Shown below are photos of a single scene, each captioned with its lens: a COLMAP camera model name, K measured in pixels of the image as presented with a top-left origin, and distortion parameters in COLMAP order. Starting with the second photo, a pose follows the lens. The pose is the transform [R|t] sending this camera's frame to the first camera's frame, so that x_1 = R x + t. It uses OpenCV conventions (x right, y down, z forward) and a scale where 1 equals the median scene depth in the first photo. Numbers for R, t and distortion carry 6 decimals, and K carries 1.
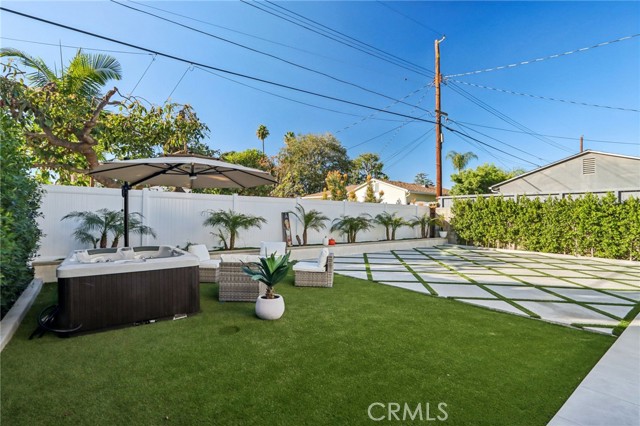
lens RADIAL K [[298.6, 0, 321.0], [0, 298.6, 220.1], [0, 0, 1]] dist [-0.013319, 0.000245]
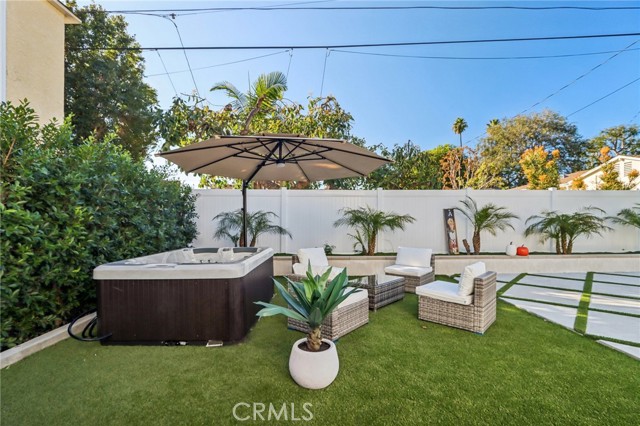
lens RADIAL K [[298.6, 0, 321.0], [0, 298.6, 220.1], [0, 0, 1]] dist [-0.013319, 0.000245]
pose [[0.802917, -0.009235, -0.596019, 0.070006], [0.005422, 0.999952, -0.008189, 0.007056], [0.596066, 0.003344, 0.802929, 0.201775]]
